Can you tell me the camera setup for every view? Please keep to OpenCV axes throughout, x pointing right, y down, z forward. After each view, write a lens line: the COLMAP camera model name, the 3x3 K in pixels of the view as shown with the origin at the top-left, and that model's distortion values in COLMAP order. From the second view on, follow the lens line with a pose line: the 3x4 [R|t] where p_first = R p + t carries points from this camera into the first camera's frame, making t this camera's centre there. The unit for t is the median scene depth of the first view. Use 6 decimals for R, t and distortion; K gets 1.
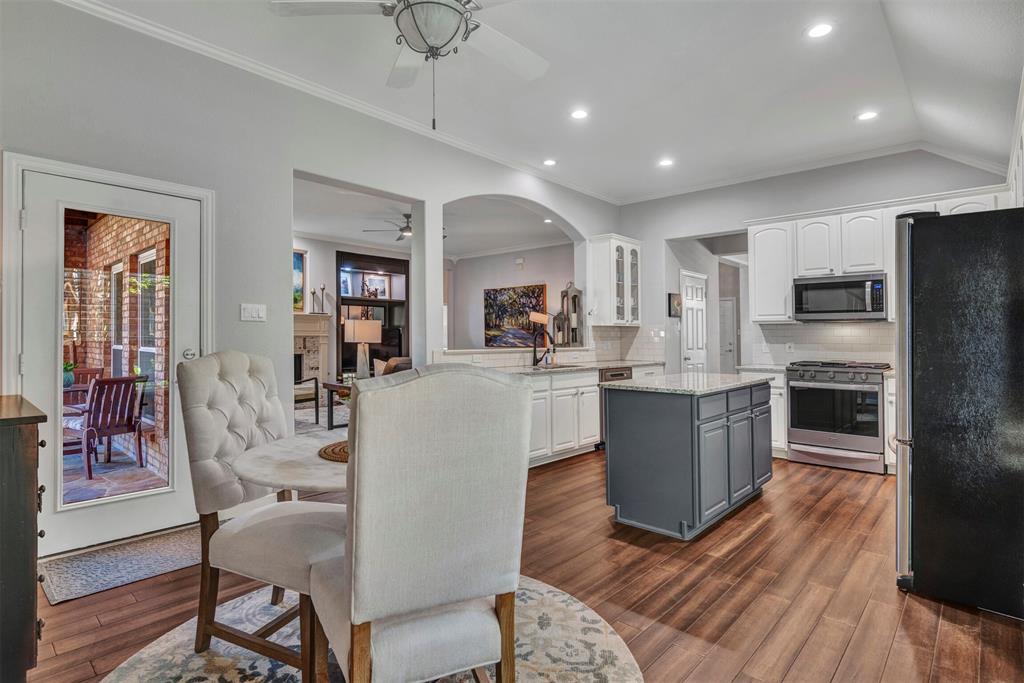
lens RADIAL K [[518.2, 0, 515.2], [0, 518.2, 319.9], [0, 0, 1]] dist [-0.003646, -0.001031]
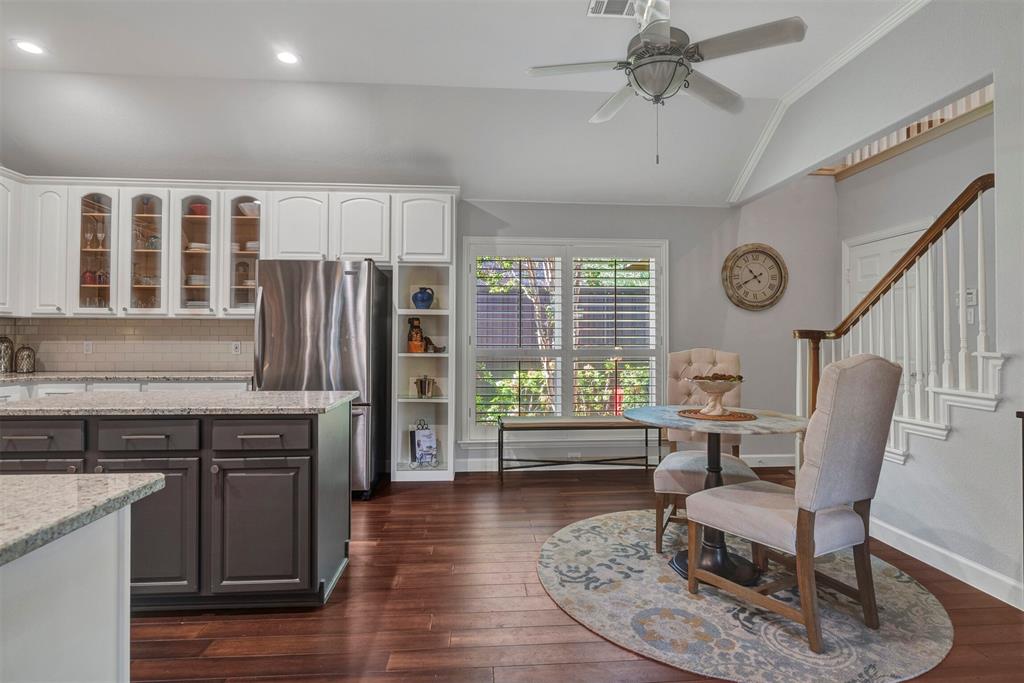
lens RADIAL K [[518.2, 0, 512.3], [0, 518.2, 331.5], [0, 0, 1]] dist [-0.003646, -0.001031]
pose [[-0.727605, 0.004995, 0.685978, -0.276200], [-0.030162, 0.998774, -0.039265, 0.028278], [-0.685333, -0.049260, -0.726562, 0.806804]]
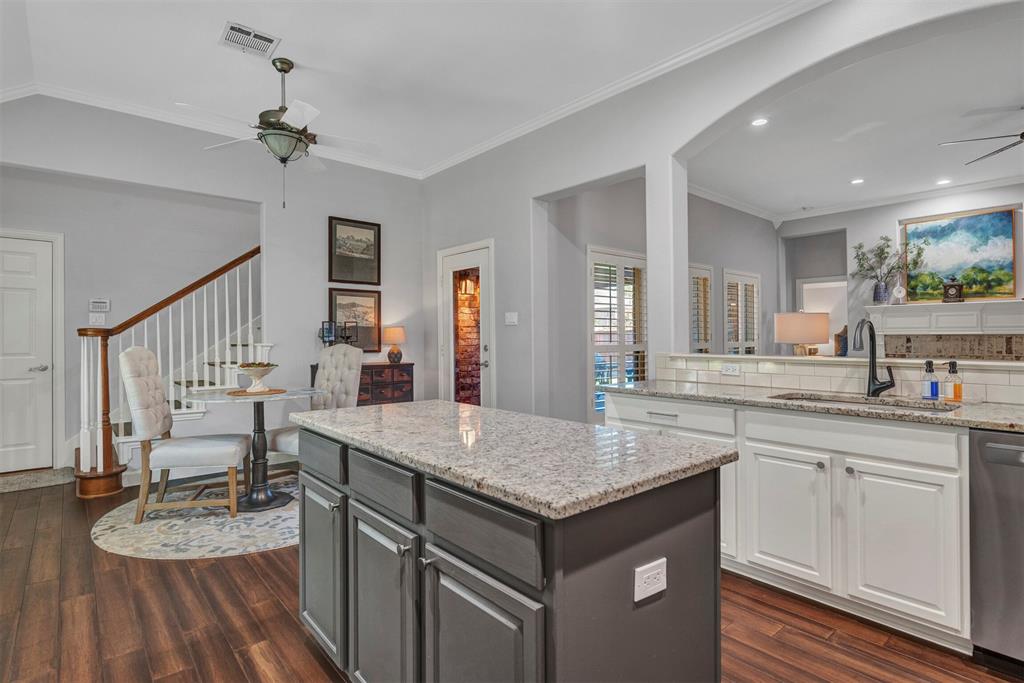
lens RADIAL K [[518.2, 0, 515.2], [0, 518.2, 332.9], [0, 0, 1]] dist [-0.003646, -0.001031]
pose [[-0.117145, -0.010741, -0.993057, 0.528413], [0.036621, 0.999215, -0.015127, 0.027546], [0.992439, -0.038139, -0.116659, 0.731184]]
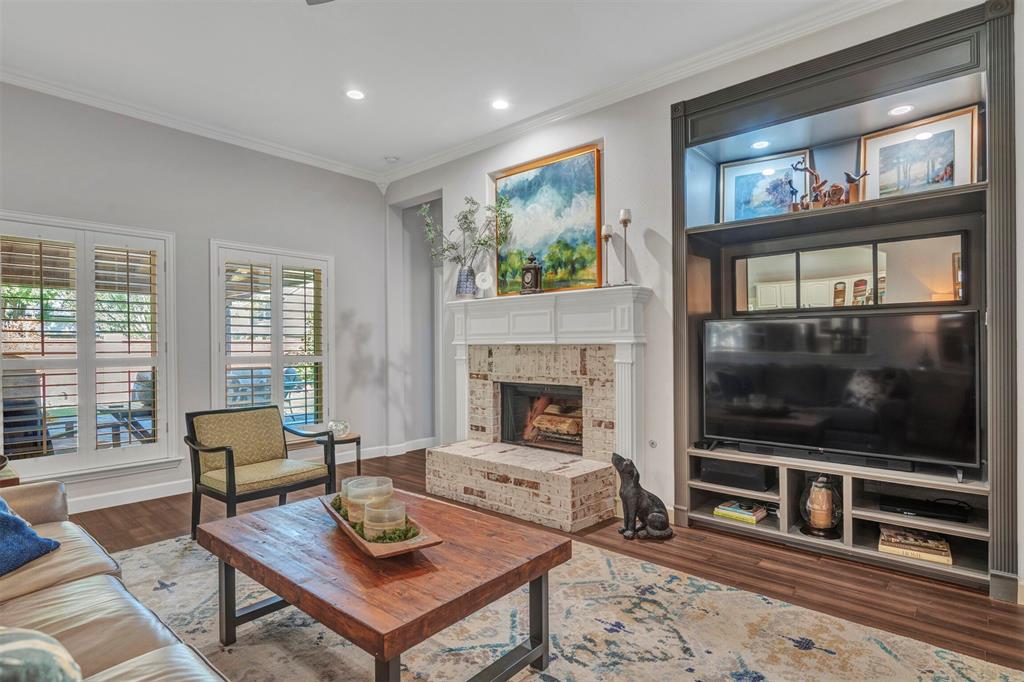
lens RADIAL K [[518.2, 0, 512.8], [0, 518.2, 345.6], [0, 0, 1]] dist [-0.003646, -0.001031]
pose [[0.006996, -0.003769, -0.999968, 0.026296], [0.038148, 0.999266, -0.003500, 0.053144], [0.999248, -0.038123, 0.007135, 1.530734]]
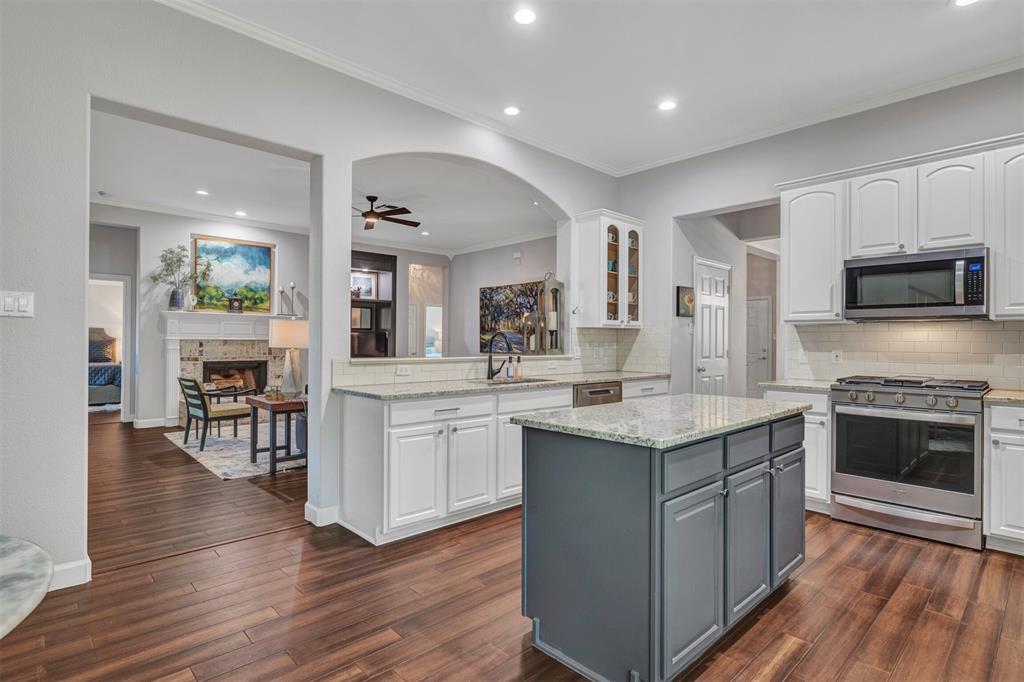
lens RADIAL K [[518.2, 0, 511.3], [0, 518.2, 340.9], [0, 0, 1]] dist [-0.003646, -0.001031]
pose [[0.997382, 0.003419, -0.072237, 0.117992], [-0.001178, 0.999517, 0.031042, 0.008182], [0.072308, -0.030876, 0.996904, 0.225998]]
